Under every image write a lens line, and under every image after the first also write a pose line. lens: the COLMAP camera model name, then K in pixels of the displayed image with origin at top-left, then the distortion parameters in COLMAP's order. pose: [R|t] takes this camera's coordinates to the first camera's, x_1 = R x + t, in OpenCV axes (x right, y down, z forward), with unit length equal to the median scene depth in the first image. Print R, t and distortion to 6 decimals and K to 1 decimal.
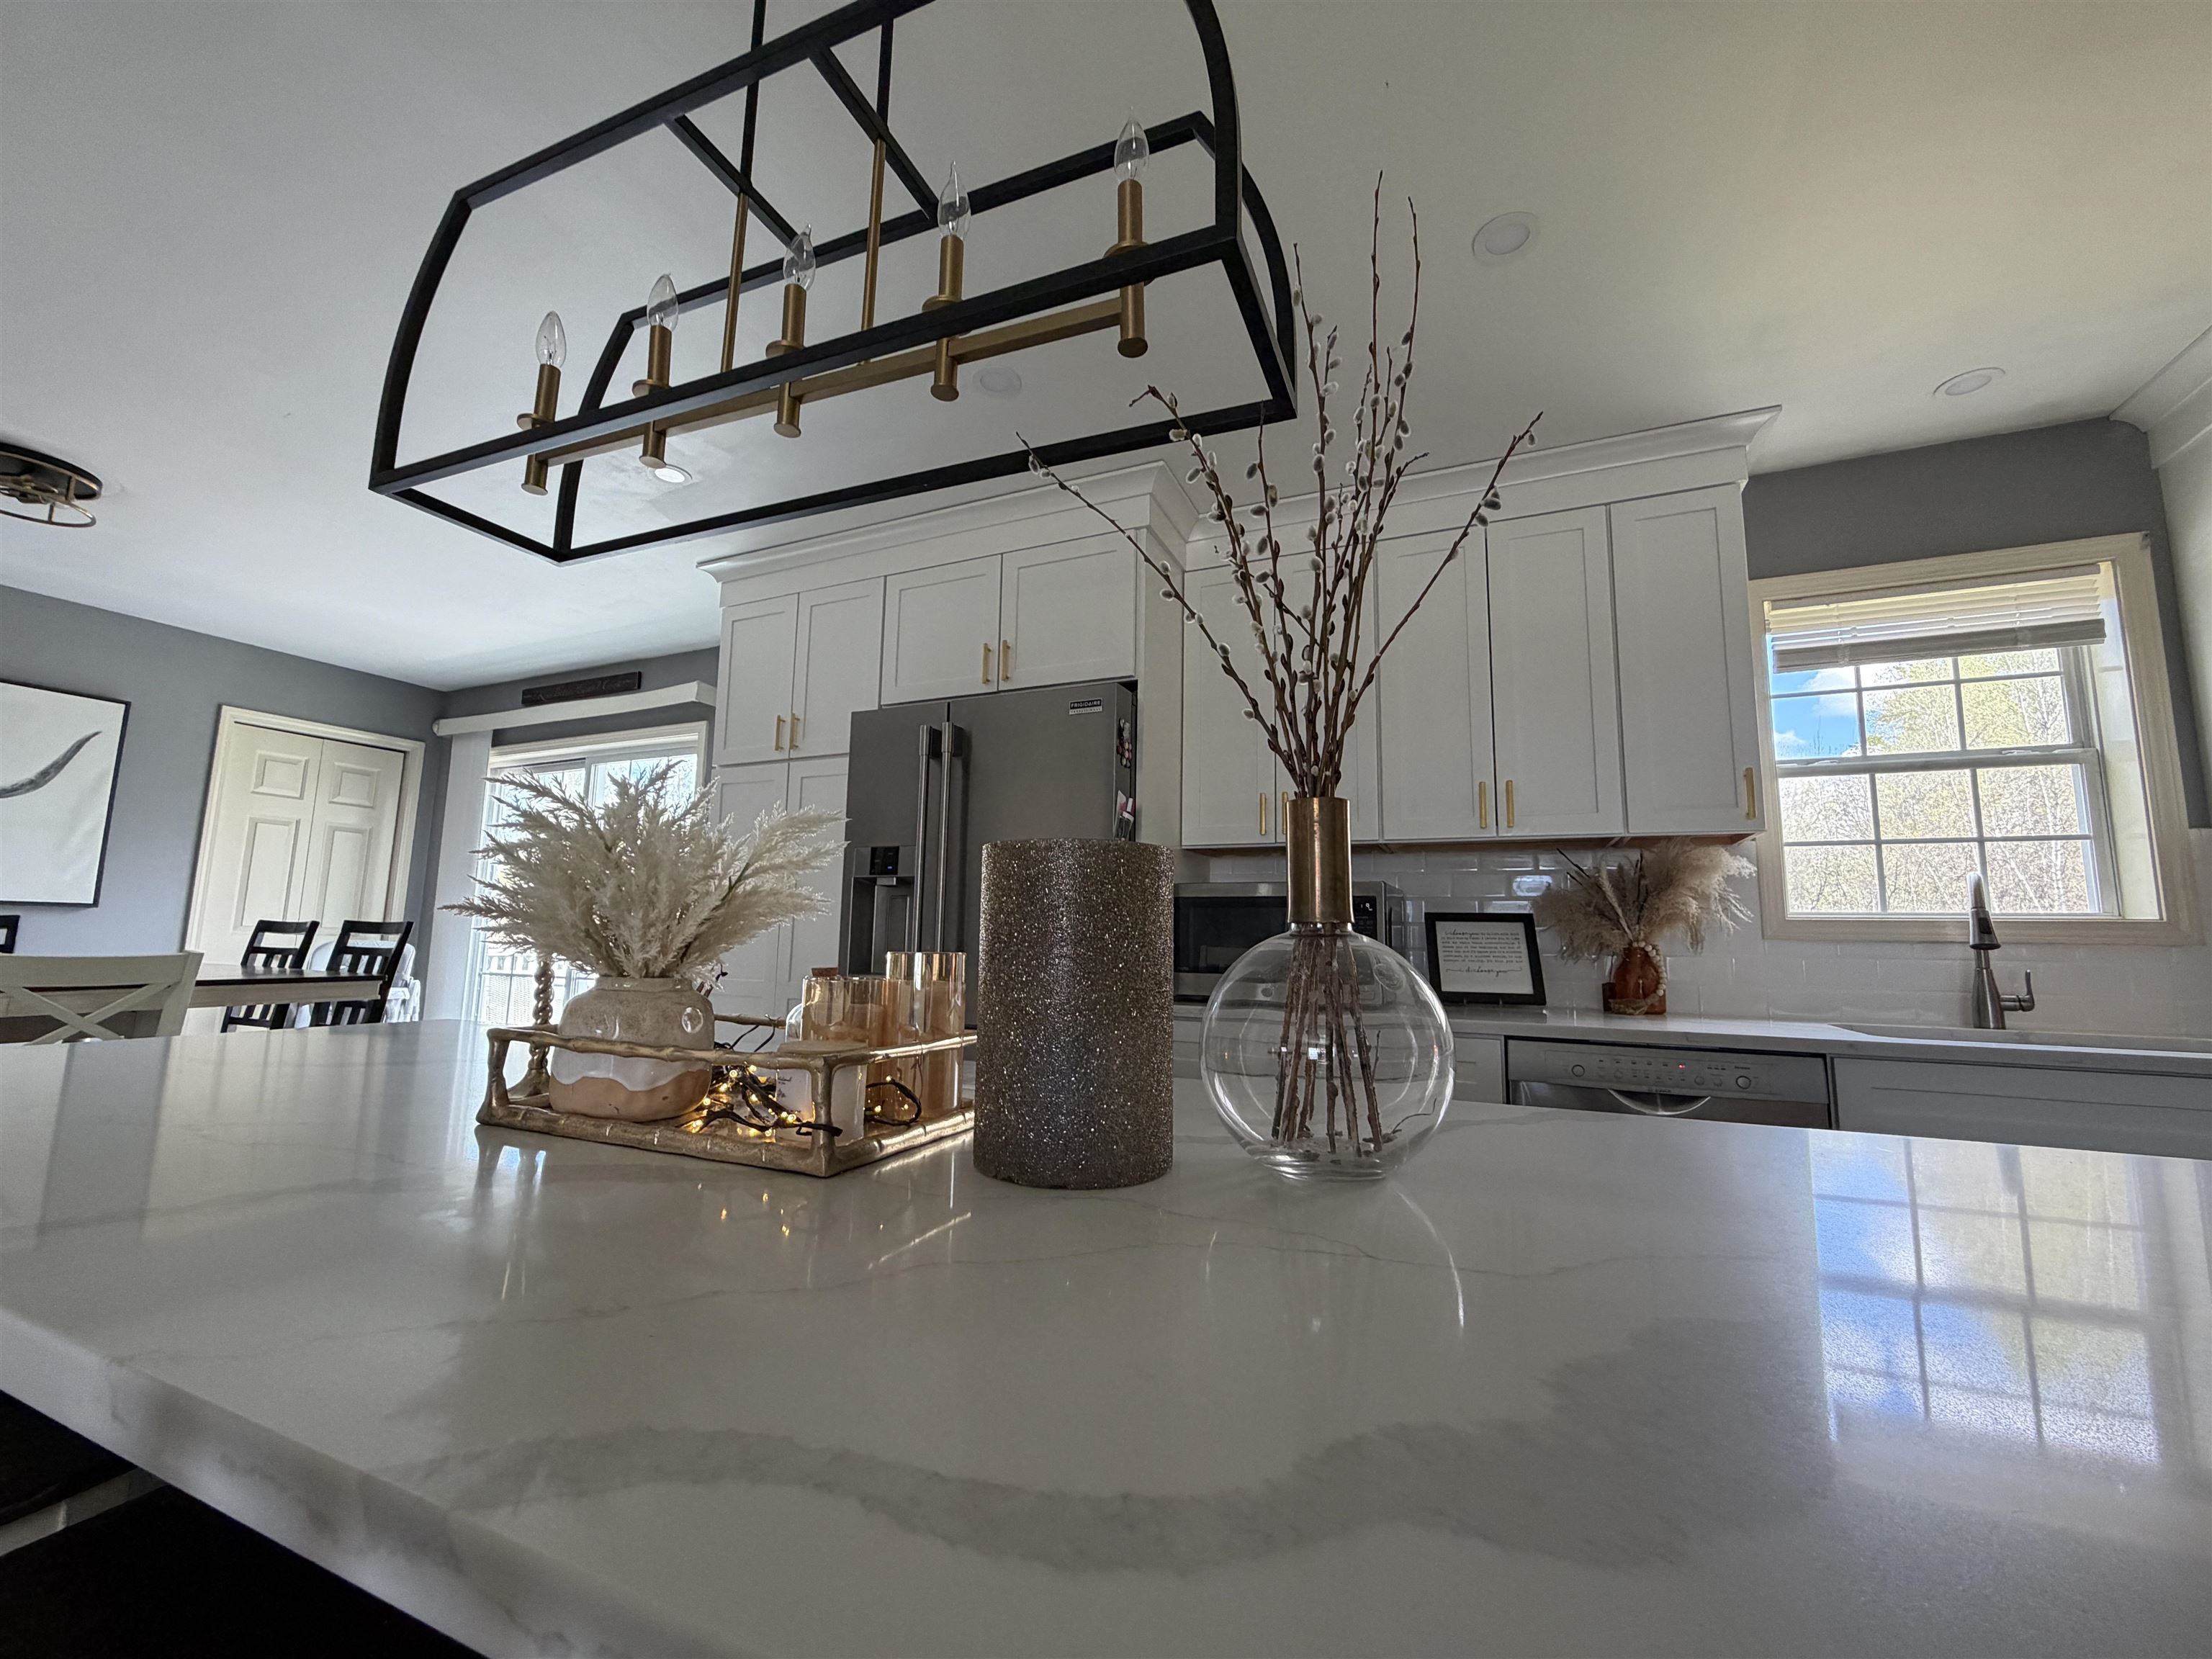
lens RADIAL K [[889.0, 0, 1102.5], [0, 889.0, 824.3], [0, 0, 1]] dist [0.000802, -0.000065]
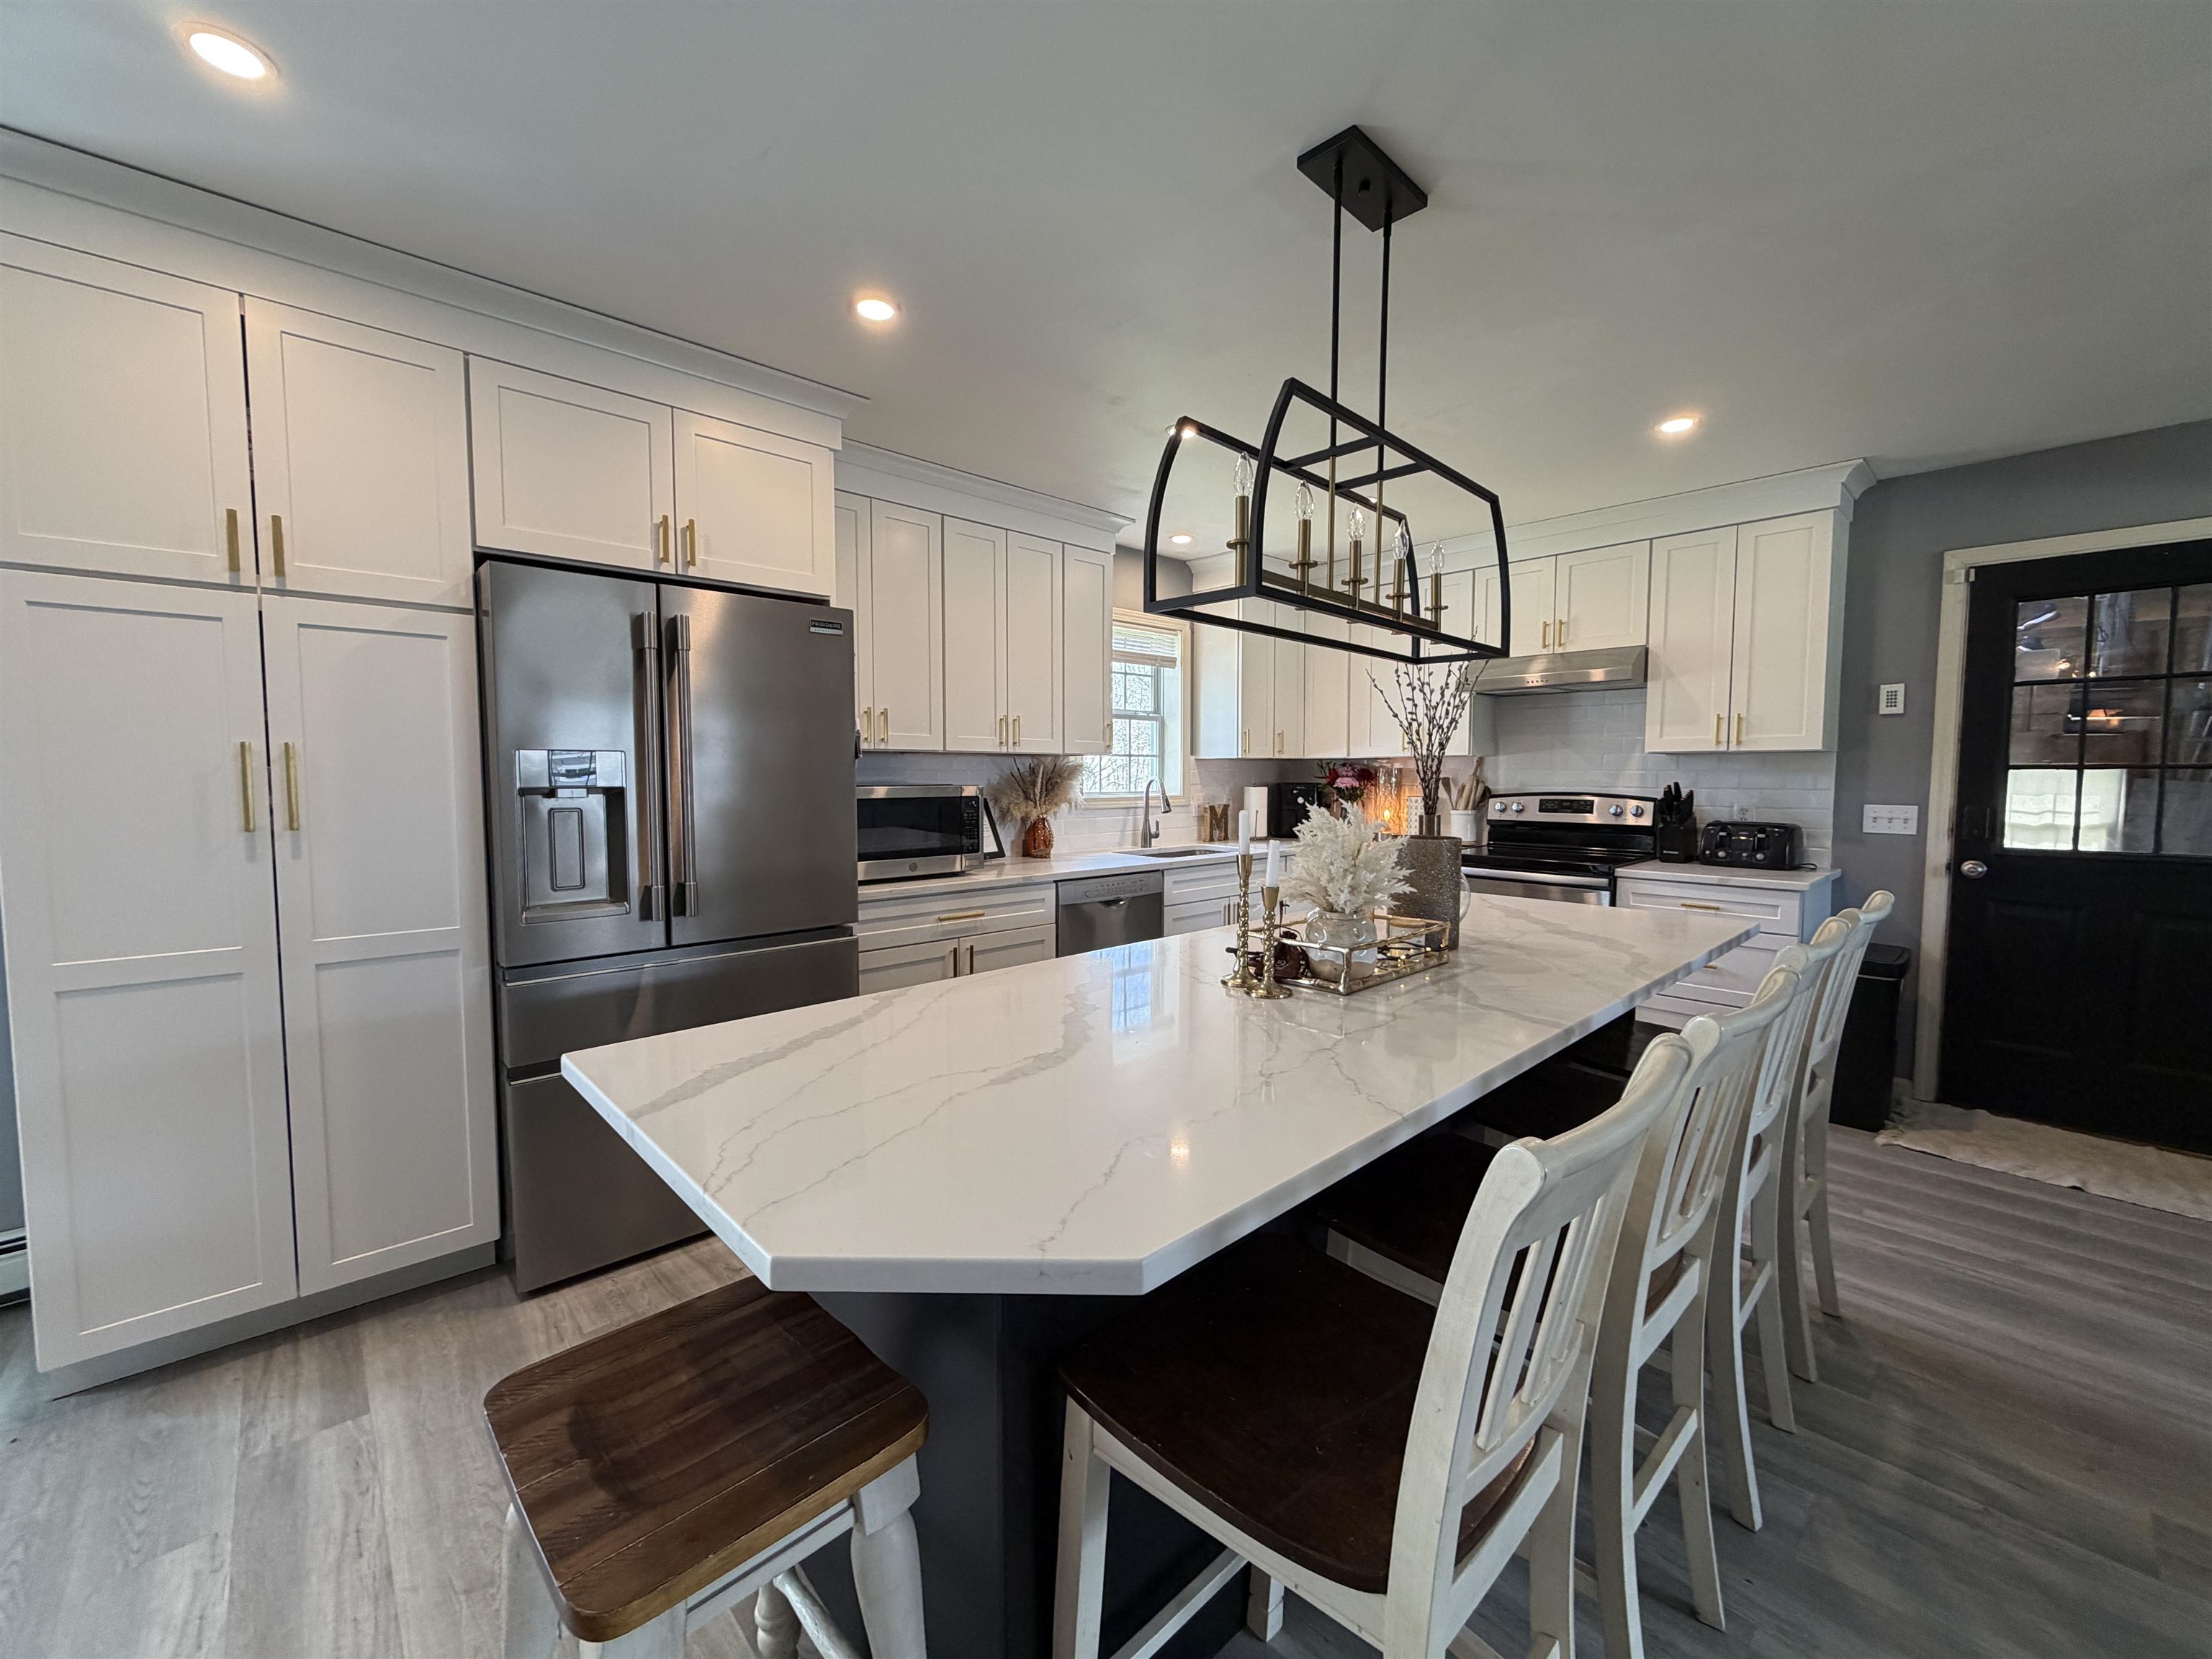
lens RADIAL K [[889.0, 0, 1107.3], [0, 889.0, 824.5], [0, 0, 1]] dist [0.000802, -0.000065]
pose [[0.381478, -0.071002, 0.921647, -0.814293], [-0.114141, 0.985797, 0.123188, -0.063902], [-0.917304, -0.152191, 0.367956, 0.242883]]
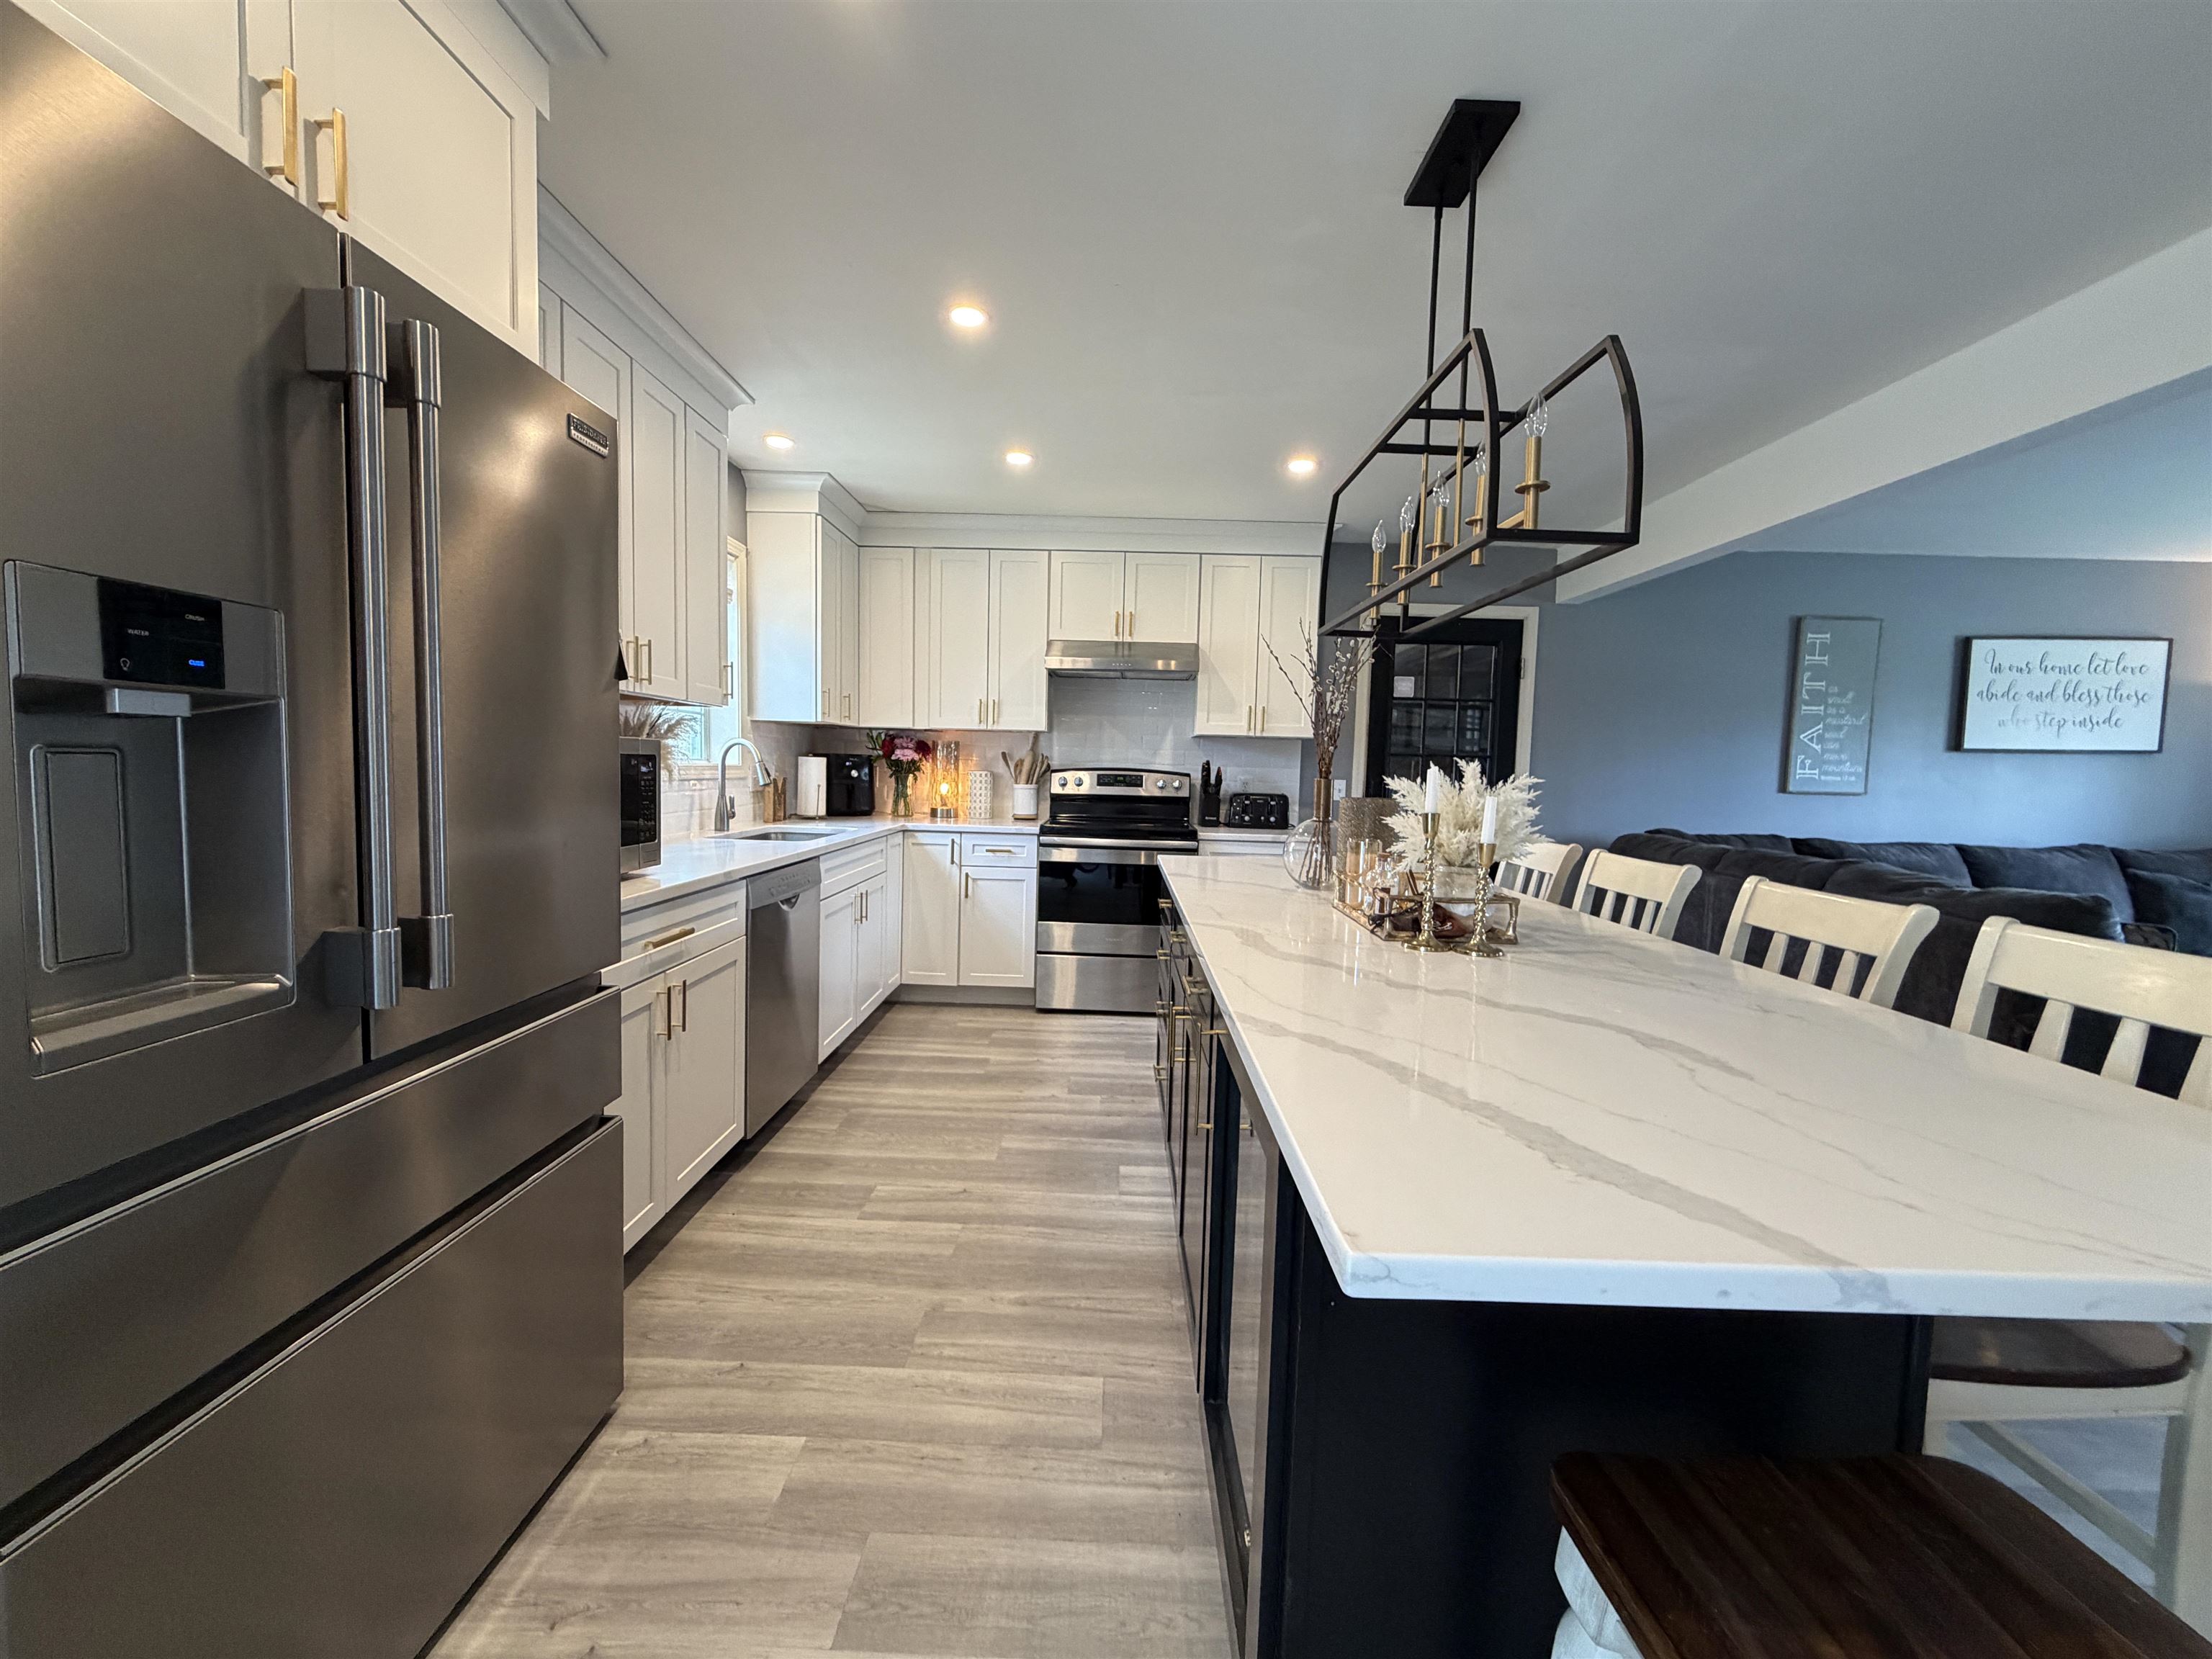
lens RADIAL K [[889.0, 0, 1109.0], [0, 889.0, 837.2], [0, 0, 1]] dist [0.000802, -0.000065]
pose [[-0.401220, -0.101504, 0.910340, -0.662565], [-0.153236, 0.987273, 0.042546, 0.046972], [-0.903073, -0.122426, -0.411668, 0.827956]]
